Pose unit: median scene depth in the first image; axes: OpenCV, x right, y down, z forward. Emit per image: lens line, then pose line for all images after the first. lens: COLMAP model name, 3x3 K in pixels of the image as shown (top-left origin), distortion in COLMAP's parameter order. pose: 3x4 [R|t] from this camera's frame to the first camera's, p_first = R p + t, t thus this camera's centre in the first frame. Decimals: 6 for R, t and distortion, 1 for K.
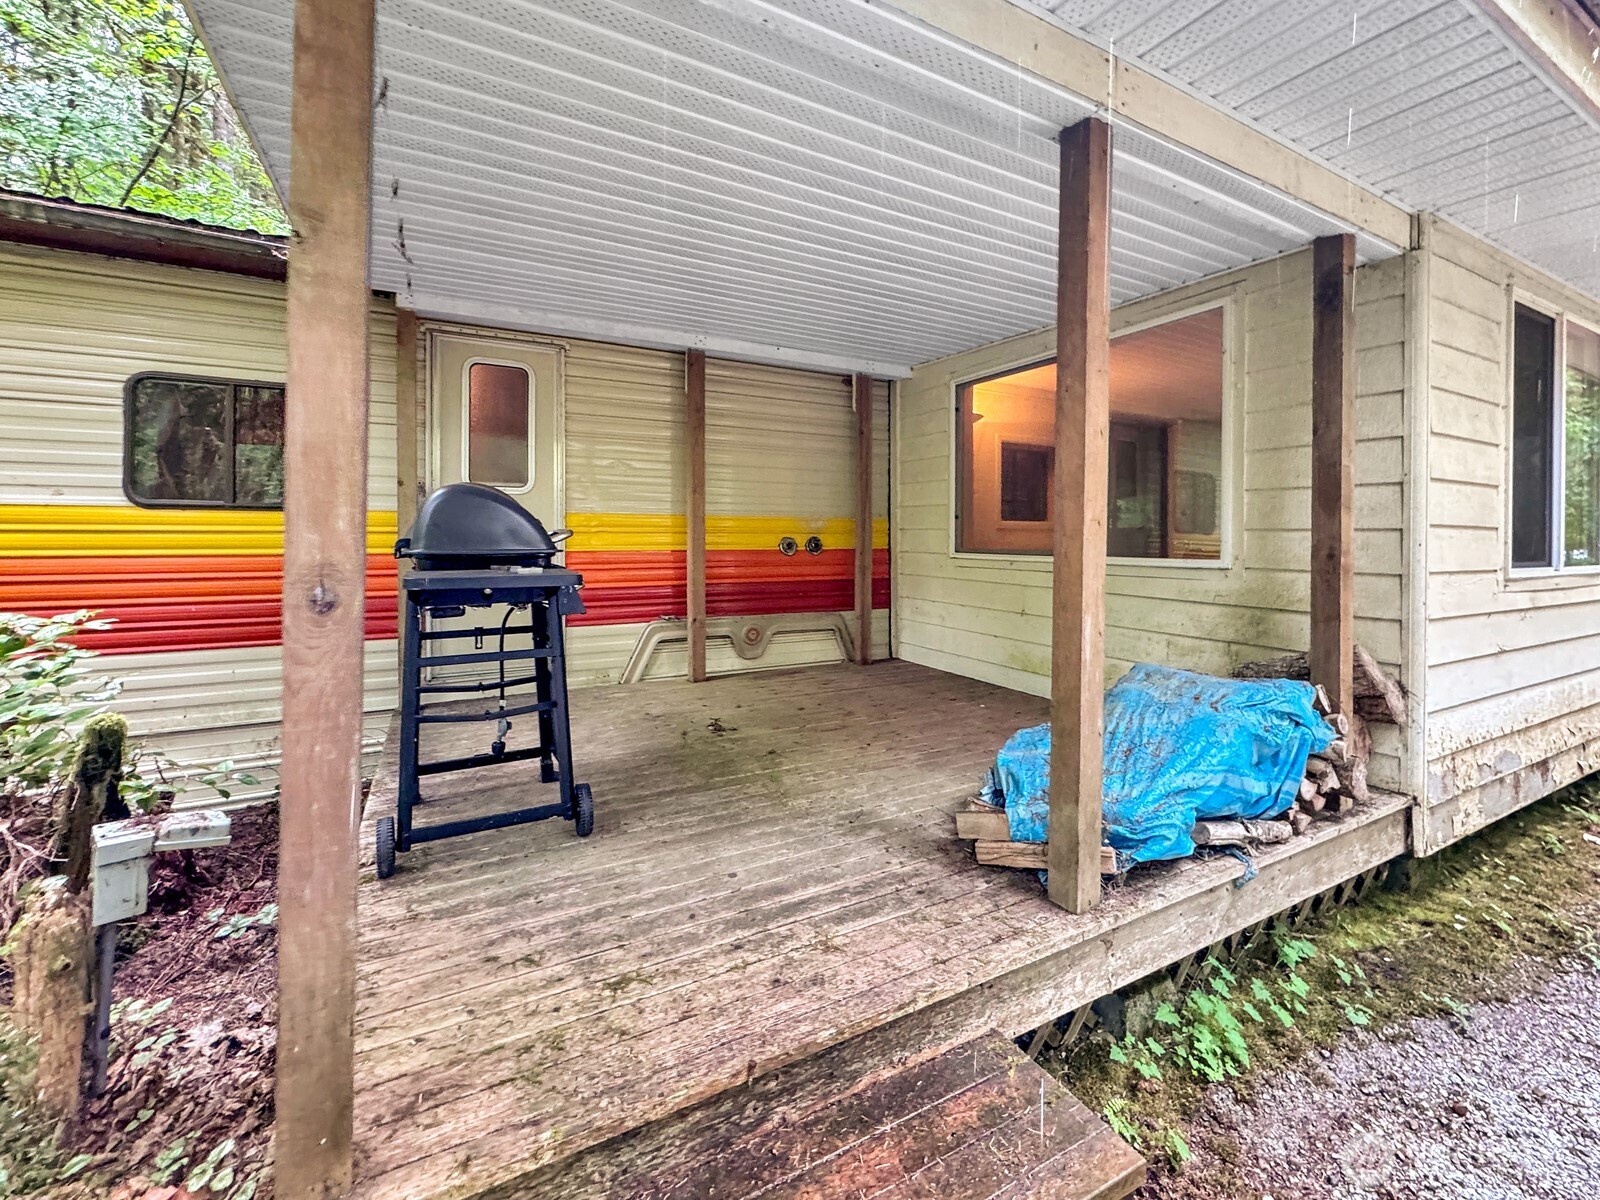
lens RADIAL K [[639.2, 0, 797.9], [0, 639.2, 597.5], [0, 0, 1]] dist [-0.003946, -0.000160]
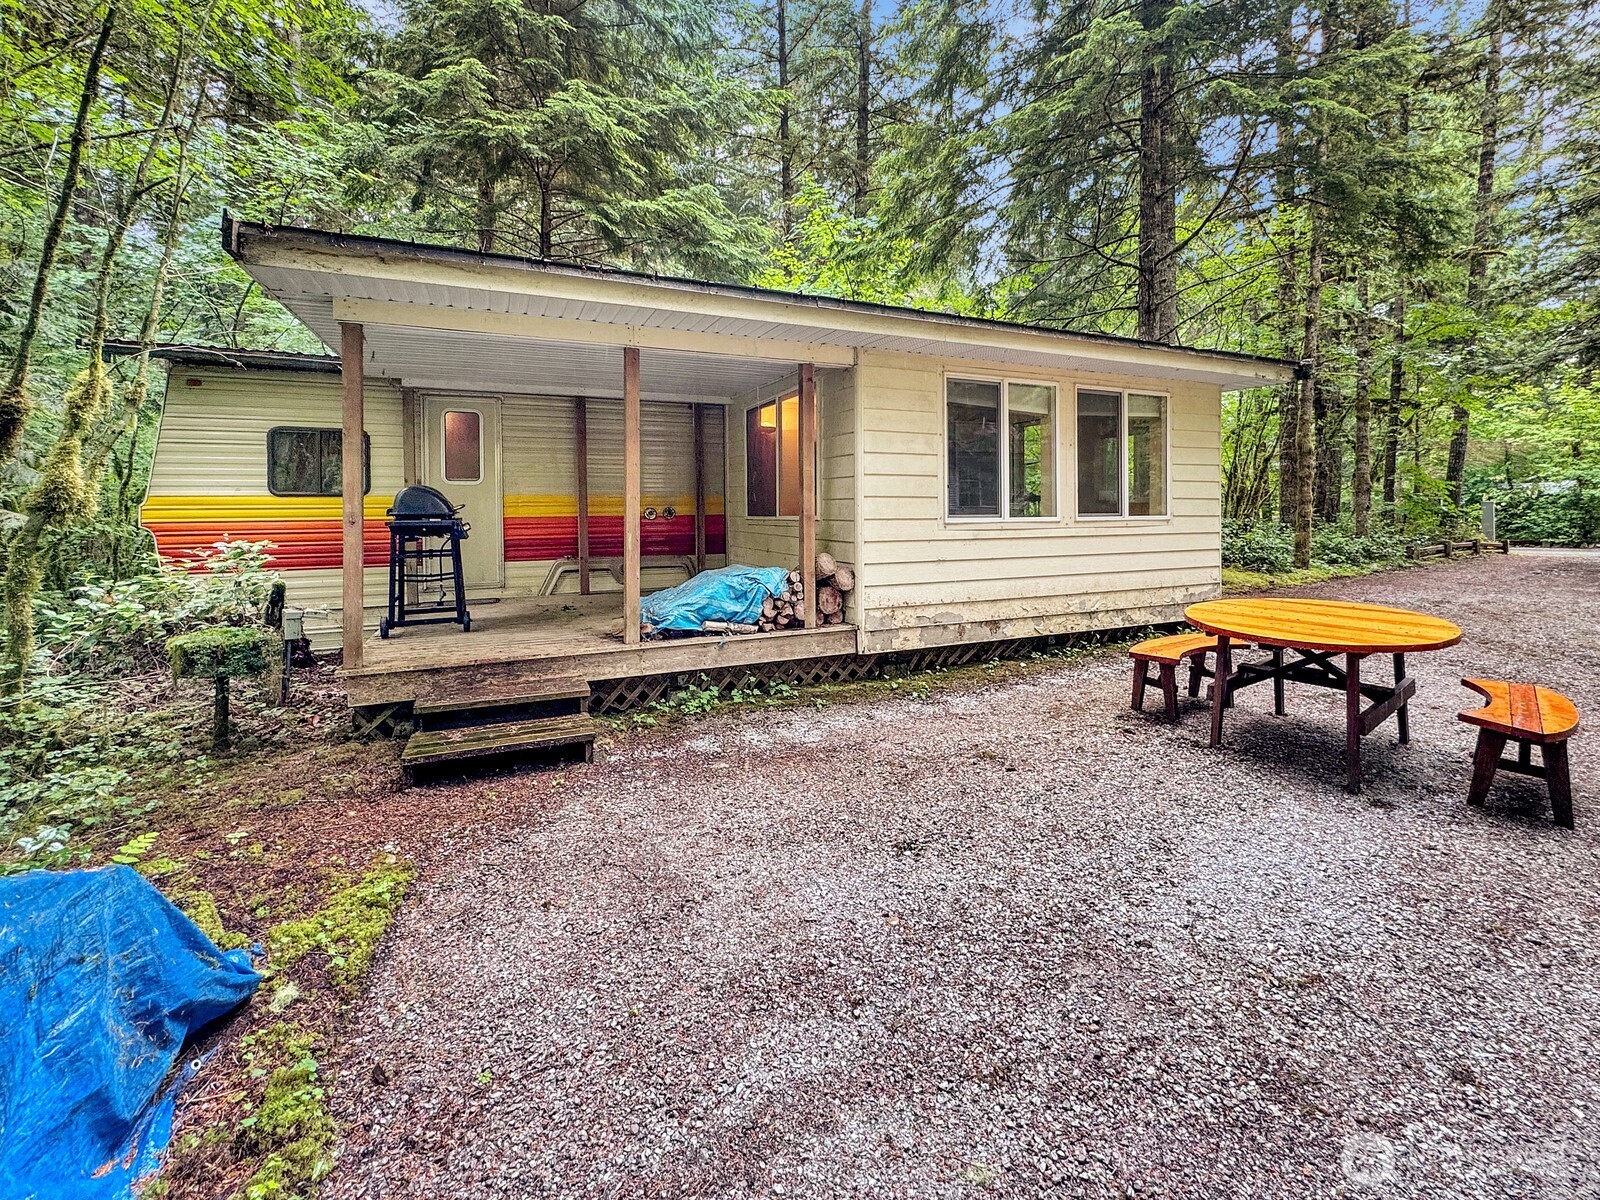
lens RADIAL K [[651.2, 0, 795.1], [0, 651.2, 572.9], [0, 0, 1]] dist [0.016955, 0.000060]
pose [[0.997031, -0.007222, -0.076666, 0.703196], [0.007345, 0.999972, 0.001326, 0.101754], [0.076654, -0.001885, 0.997056, -0.878196]]
